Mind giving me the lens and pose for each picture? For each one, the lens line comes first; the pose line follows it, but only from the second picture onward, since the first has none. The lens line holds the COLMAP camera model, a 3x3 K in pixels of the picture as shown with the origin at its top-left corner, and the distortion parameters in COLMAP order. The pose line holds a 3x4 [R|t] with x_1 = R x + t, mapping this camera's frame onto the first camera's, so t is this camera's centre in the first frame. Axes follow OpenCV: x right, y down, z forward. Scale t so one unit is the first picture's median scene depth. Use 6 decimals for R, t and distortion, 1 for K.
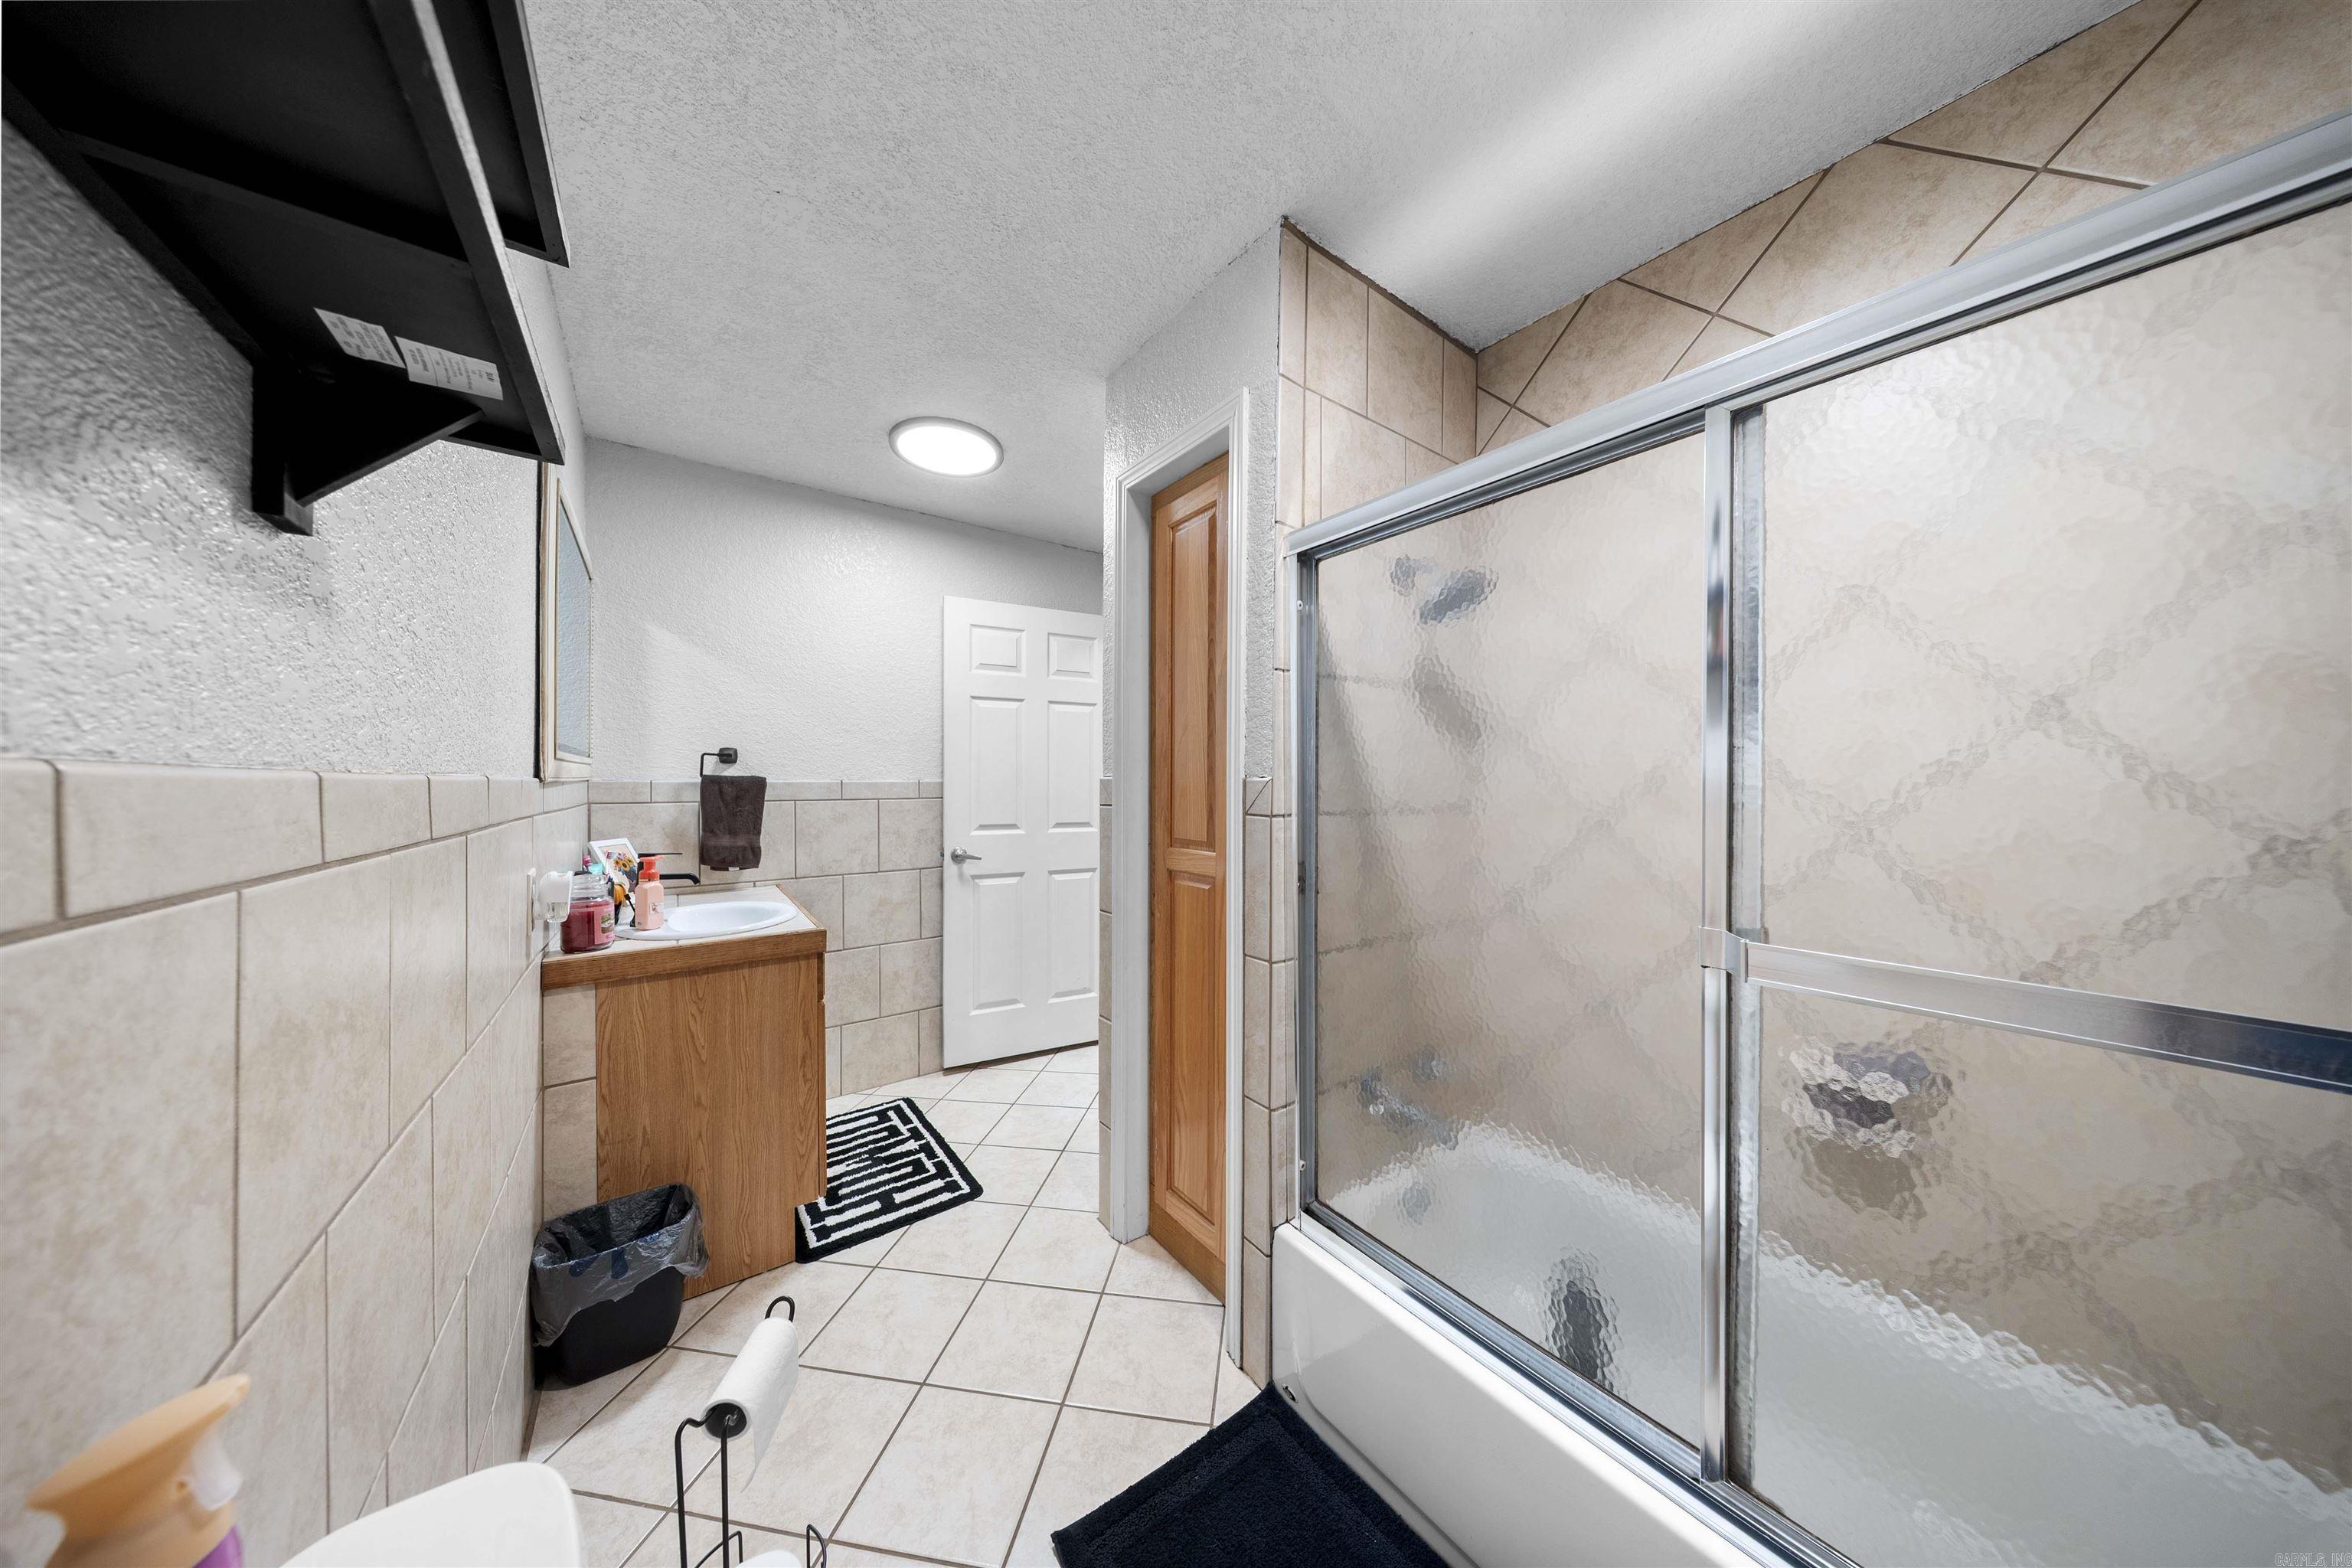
lens RADIAL K [[694.4, 0, 1174.5], [0, 694.4, 786.2], [0, 0, 1]] dist [0.000473, -0.001471]
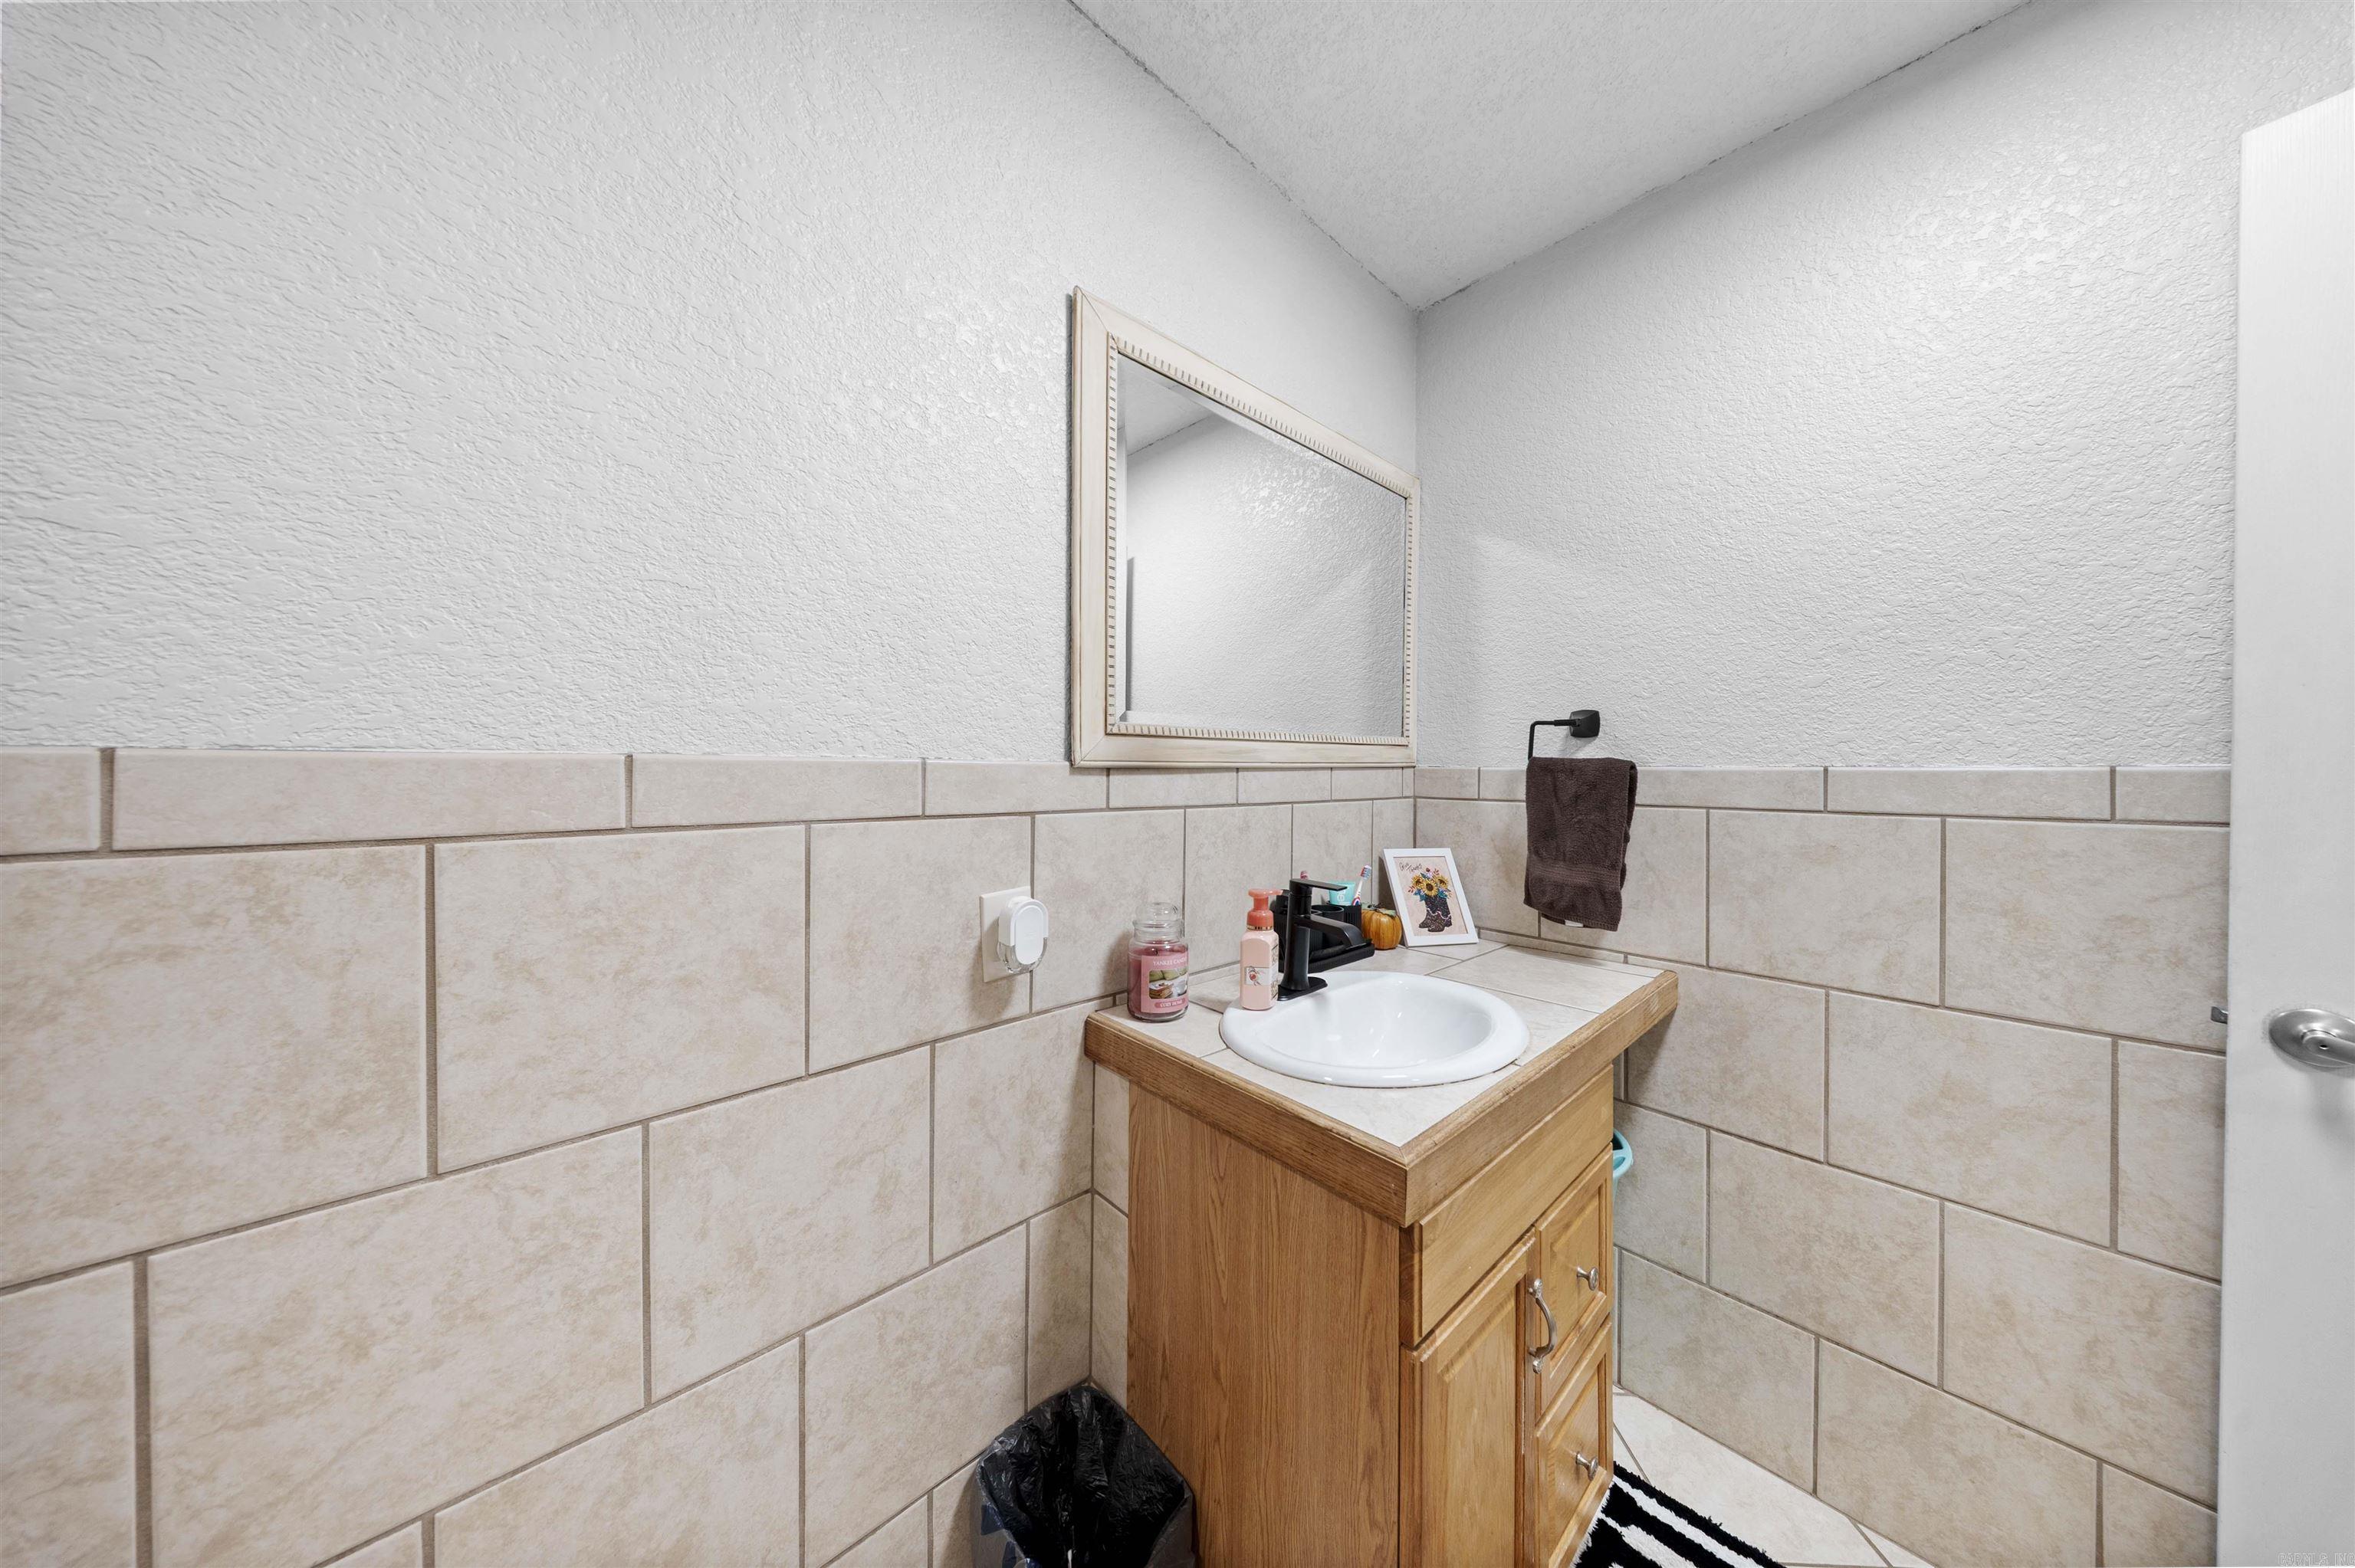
lens RADIAL K [[695.2, 0, 1176.0], [0, 695.2, 786.3], [0, 0, 1]] dist [0.000473, -0.001471]
pose [[0.119827, 0.019013, -0.992613, -0.114072], [-0.010854, 0.999782, 0.017840, 0.001031], [0.992736, 0.008636, 0.120007, 0.595740]]
